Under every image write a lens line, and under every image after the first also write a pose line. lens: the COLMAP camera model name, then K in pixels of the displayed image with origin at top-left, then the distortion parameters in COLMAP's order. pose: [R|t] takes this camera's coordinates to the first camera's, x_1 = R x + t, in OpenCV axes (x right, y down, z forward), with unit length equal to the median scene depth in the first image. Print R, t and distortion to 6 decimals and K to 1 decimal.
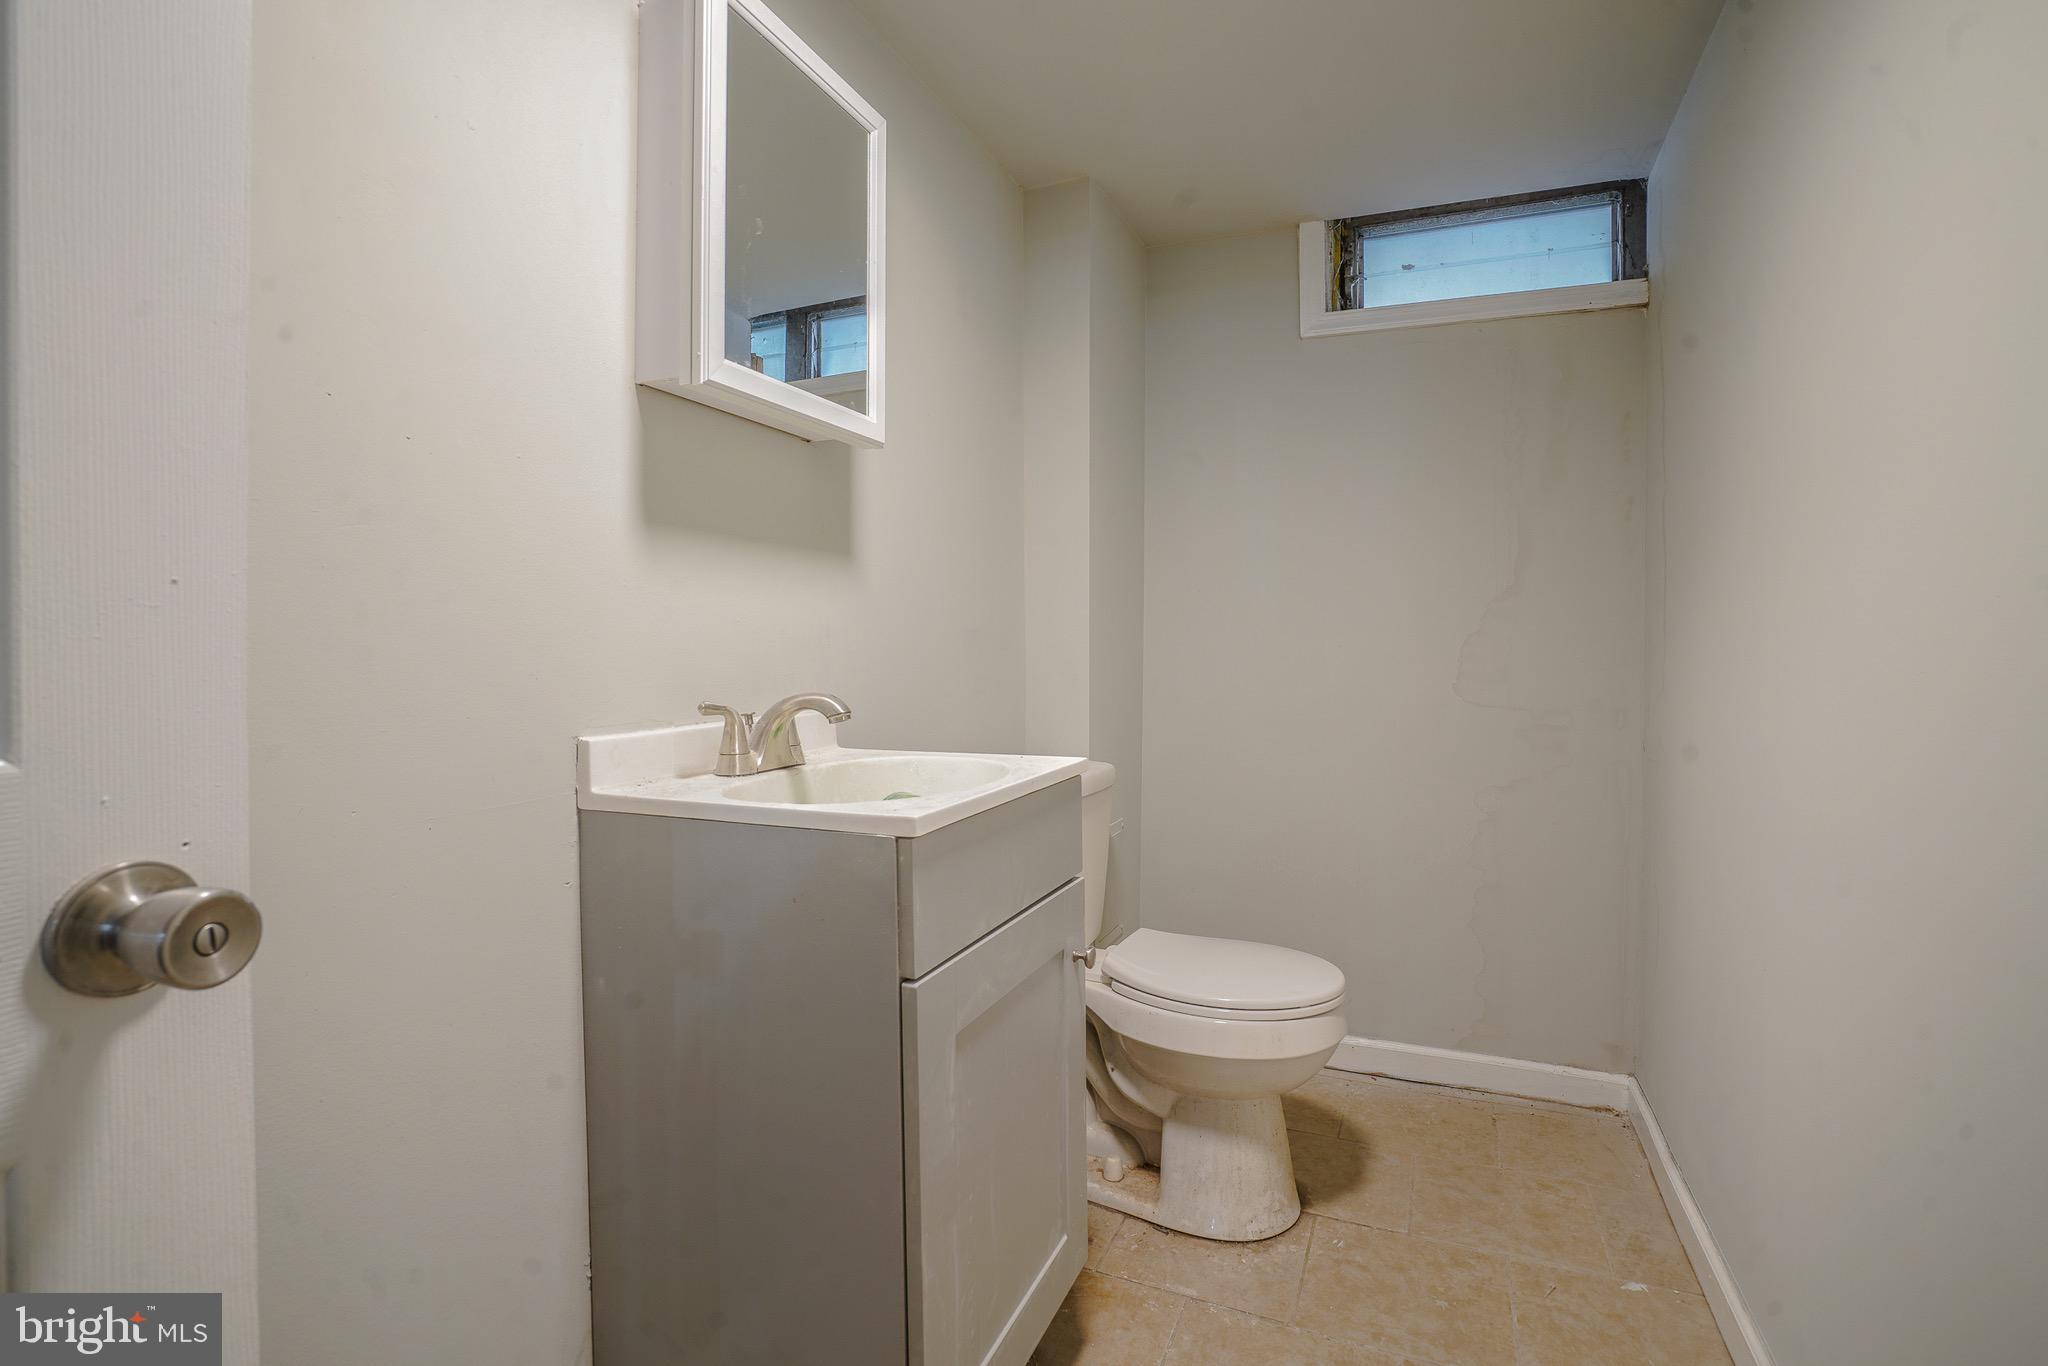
lens RADIAL K [[949.7, 0, 1029.9], [0, 949.7, 668.8], [0, 0, 1]] dist [-0.056571, 0.019859]
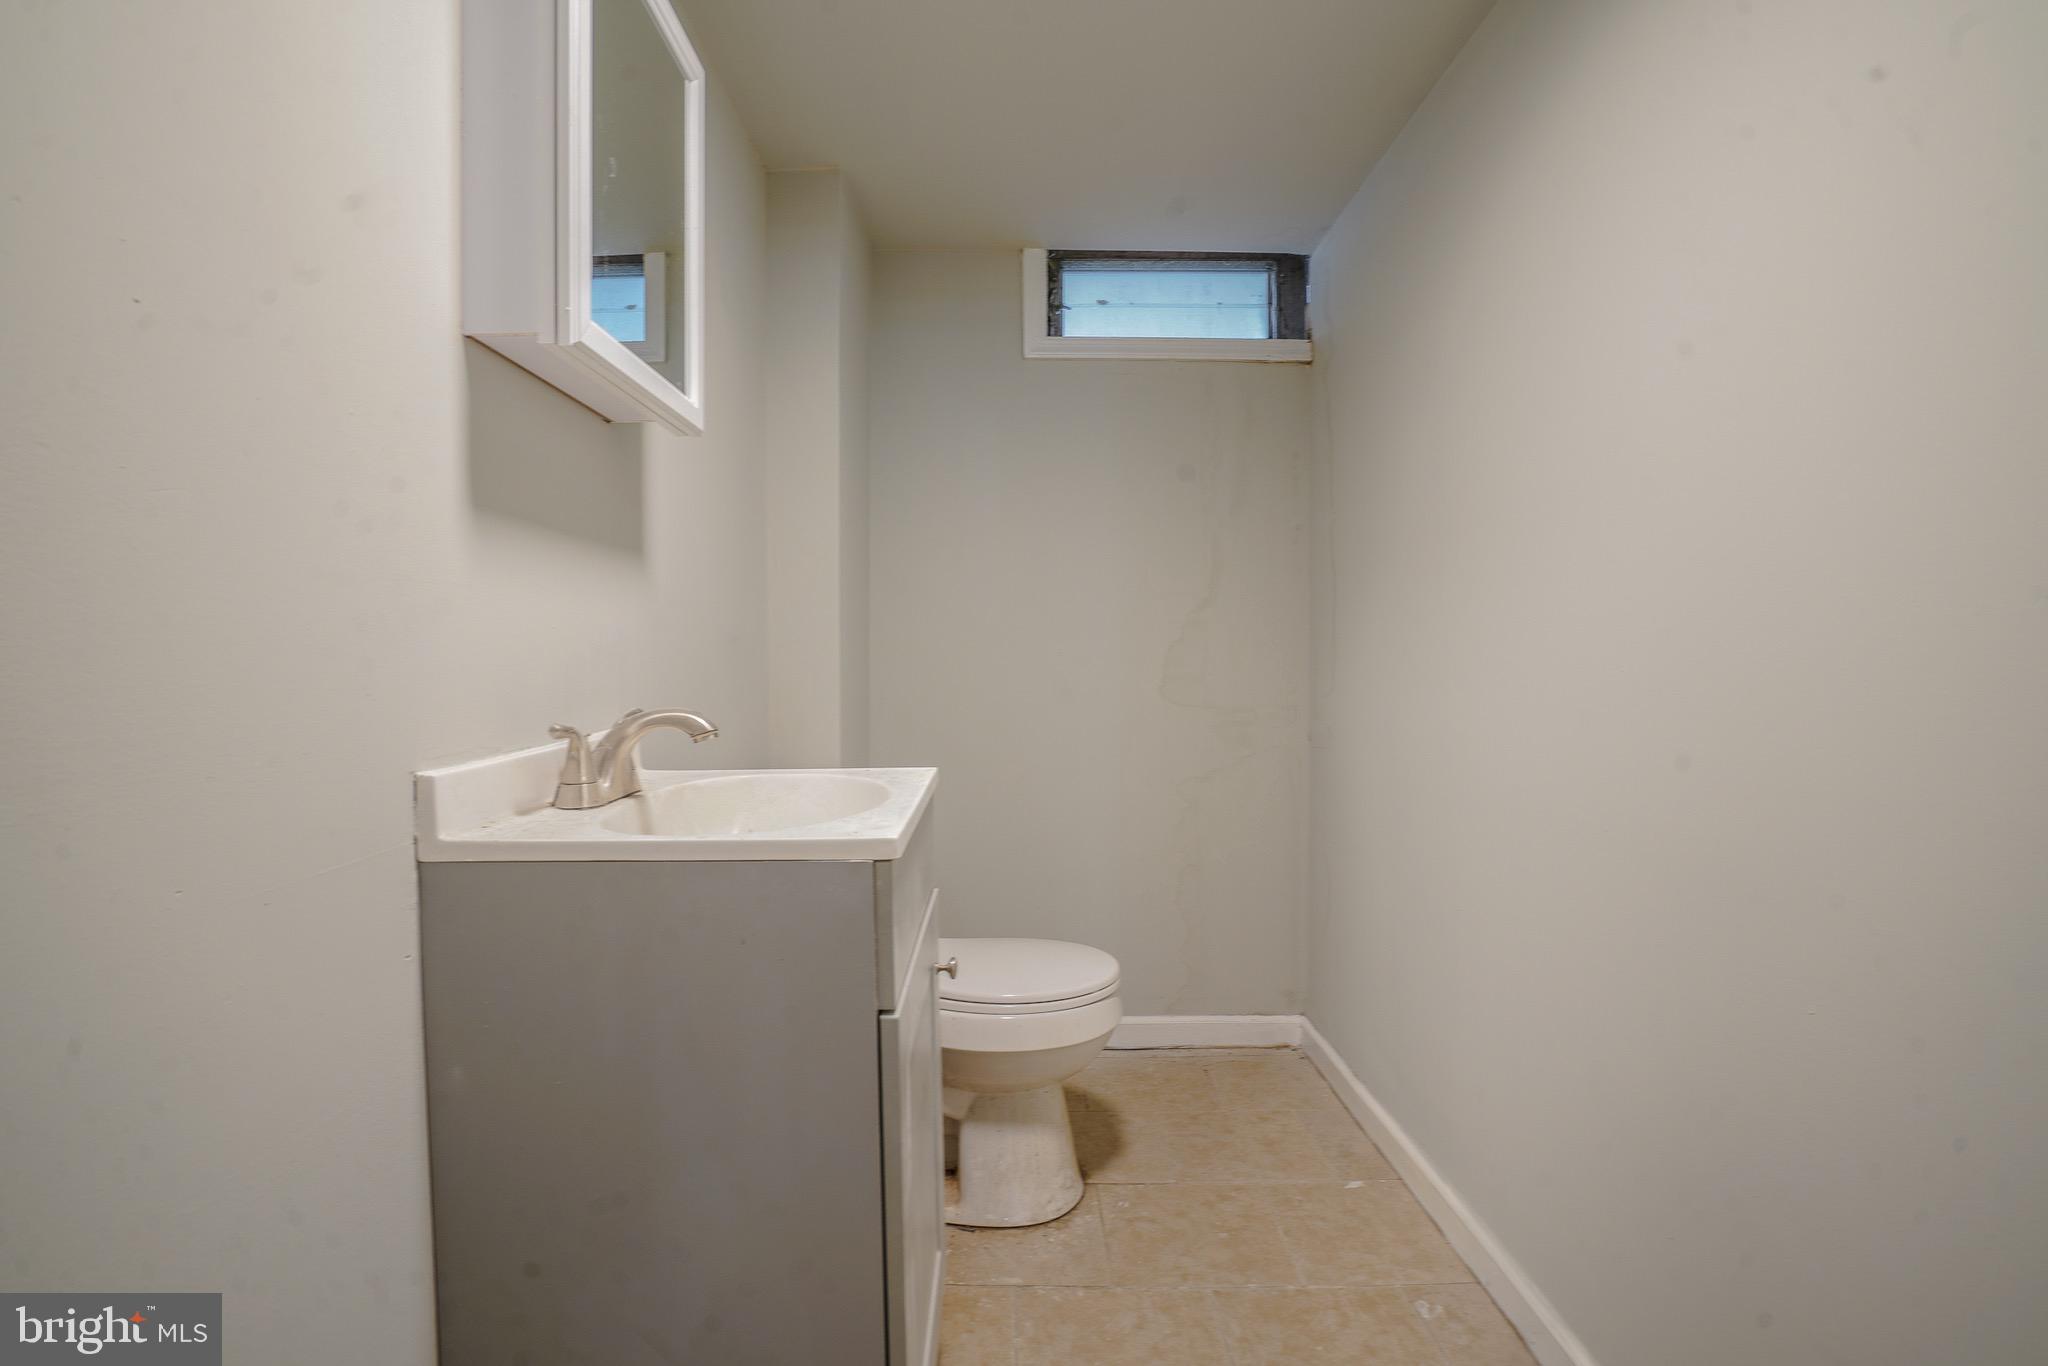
lens RADIAL K [[952.8, 0, 1013.0], [0, 952.8, 684.7], [0, 0, 1]] dist [-0.063396, 0.025900]
pose [[0.921672, -0.016876, 0.387602, -0.200320], [0.013156, 0.999838, 0.012250, -0.002656], [-0.387746, -0.006191, 0.921745, 0.046703]]
